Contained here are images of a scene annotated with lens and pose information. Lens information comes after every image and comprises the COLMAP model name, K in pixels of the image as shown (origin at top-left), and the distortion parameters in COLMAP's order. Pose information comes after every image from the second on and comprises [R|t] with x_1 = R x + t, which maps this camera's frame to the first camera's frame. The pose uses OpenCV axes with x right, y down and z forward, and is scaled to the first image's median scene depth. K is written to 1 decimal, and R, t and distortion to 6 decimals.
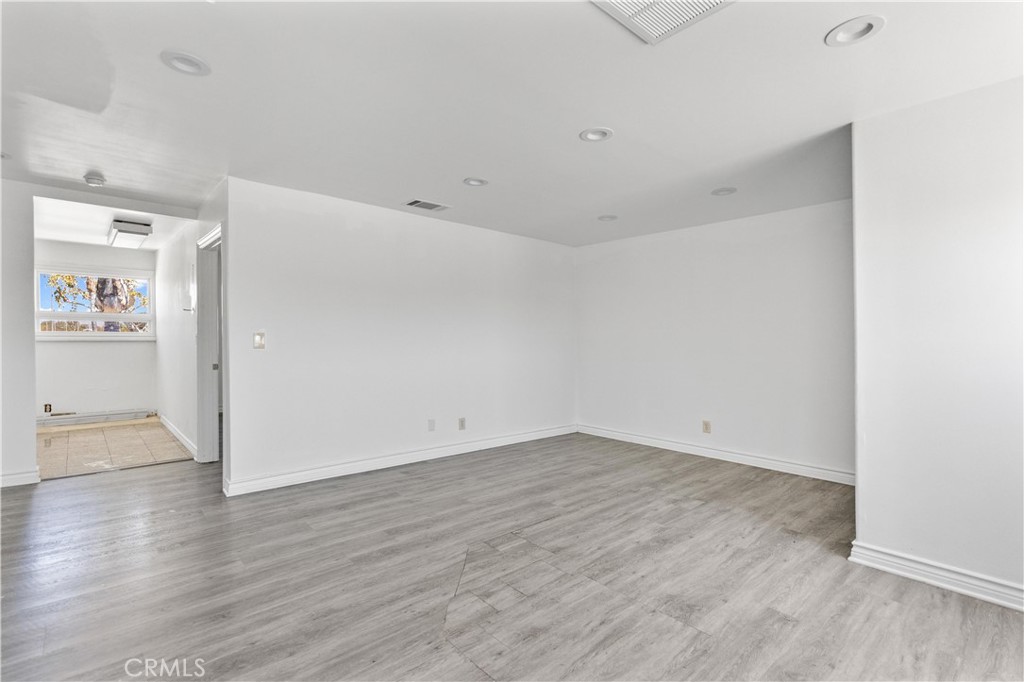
lens RADIAL K [[479.6, 0, 512.0], [0, 479.6, 341.0], [0, 0, 1]] dist [0.002533, 0.000414]
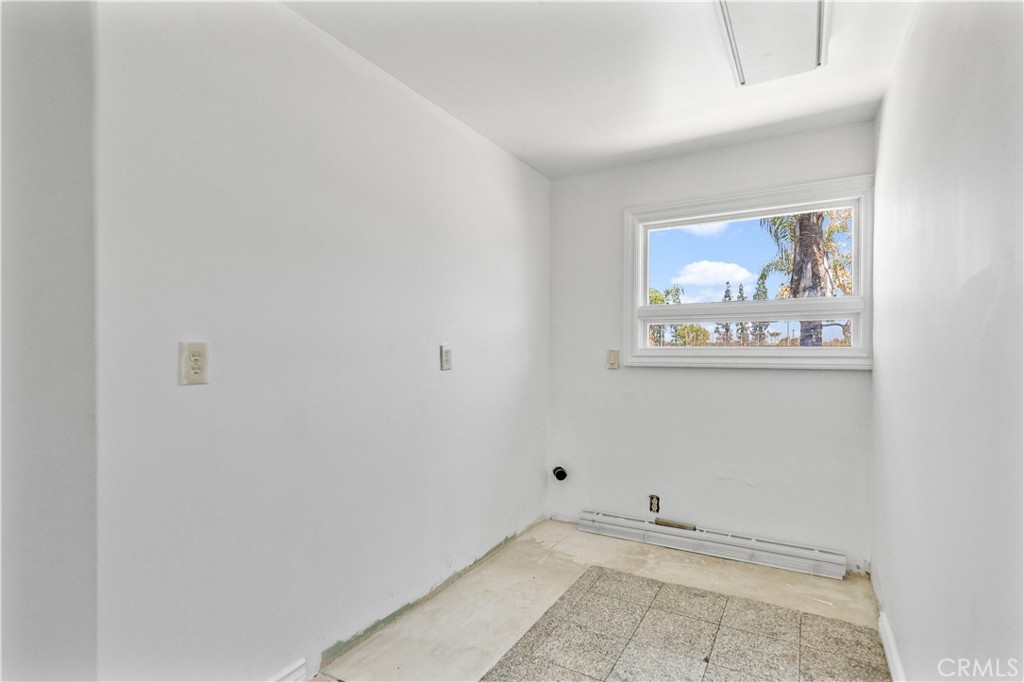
lens RADIAL K [[515.5, 0, 513.6], [0, 515.5, 364.5], [0, 0, 1]] dist [0.001276, 0.000950]
pose [[0.308002, 0.020324, -0.951169, -0.241015], [-0.005499, 0.999793, 0.019582, -0.005393], [0.951370, -0.000801, 0.308050, 0.330122]]
